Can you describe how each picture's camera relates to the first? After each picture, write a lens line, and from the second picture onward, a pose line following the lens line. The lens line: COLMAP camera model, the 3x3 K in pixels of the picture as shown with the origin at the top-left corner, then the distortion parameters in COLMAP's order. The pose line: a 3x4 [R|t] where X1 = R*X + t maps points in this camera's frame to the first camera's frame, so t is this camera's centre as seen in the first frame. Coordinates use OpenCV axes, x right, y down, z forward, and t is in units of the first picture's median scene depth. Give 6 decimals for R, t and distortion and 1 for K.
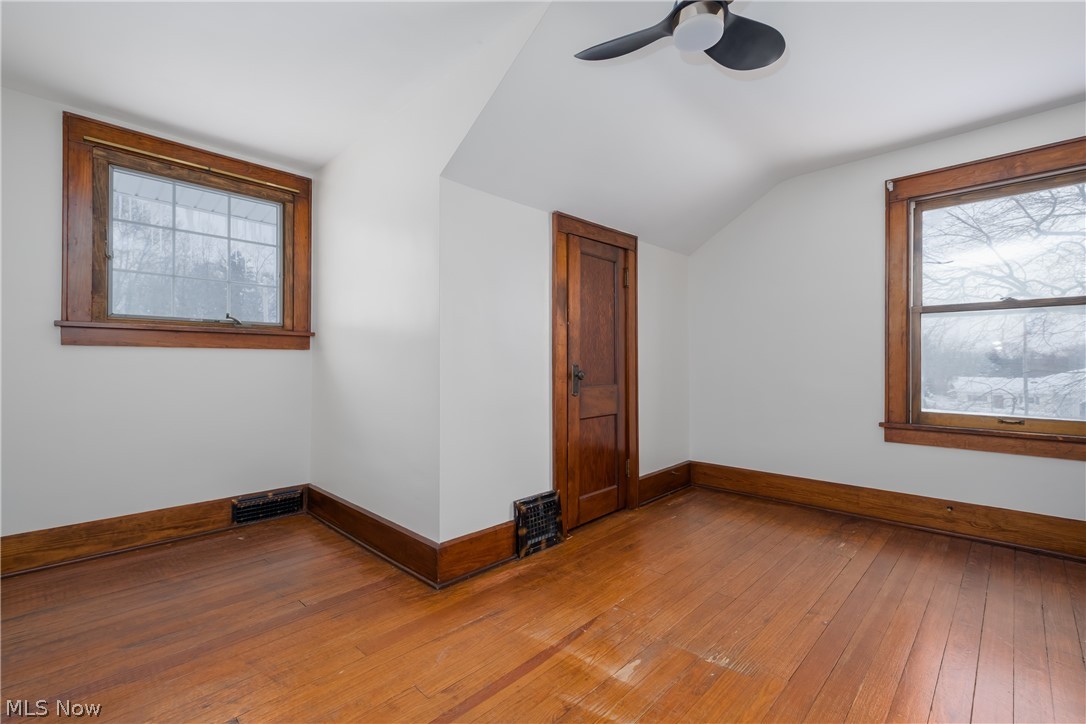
lens RADIAL K [[478.8, 0, 544.0], [0, 478.8, 361.0], [0, 0, 1]] dist [0.019623, -0.004842]
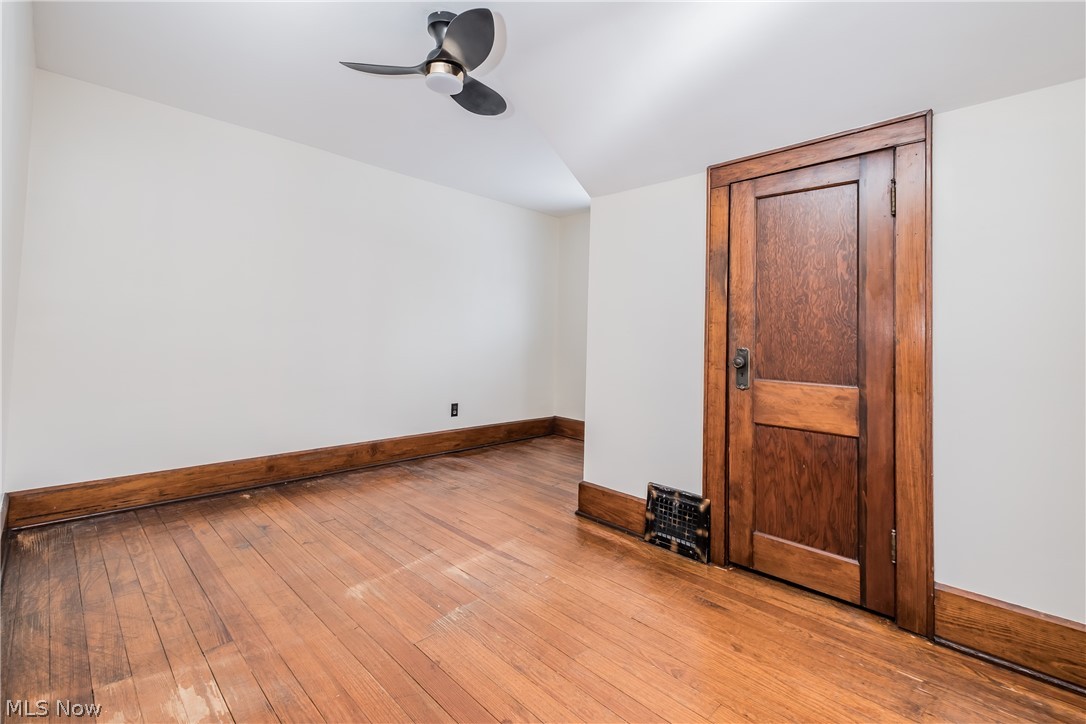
lens RADIAL K [[478.8, 0, 528.1], [0, 478.8, 322.2], [0, 0, 1]] dist [0.019623, -0.004842]
pose [[-0.028166, -0.031088, -0.999120, 0.875384], [-0.026670, 0.999184, -0.030338, -0.001980], [0.999247, 0.025792, -0.028972, 0.707393]]
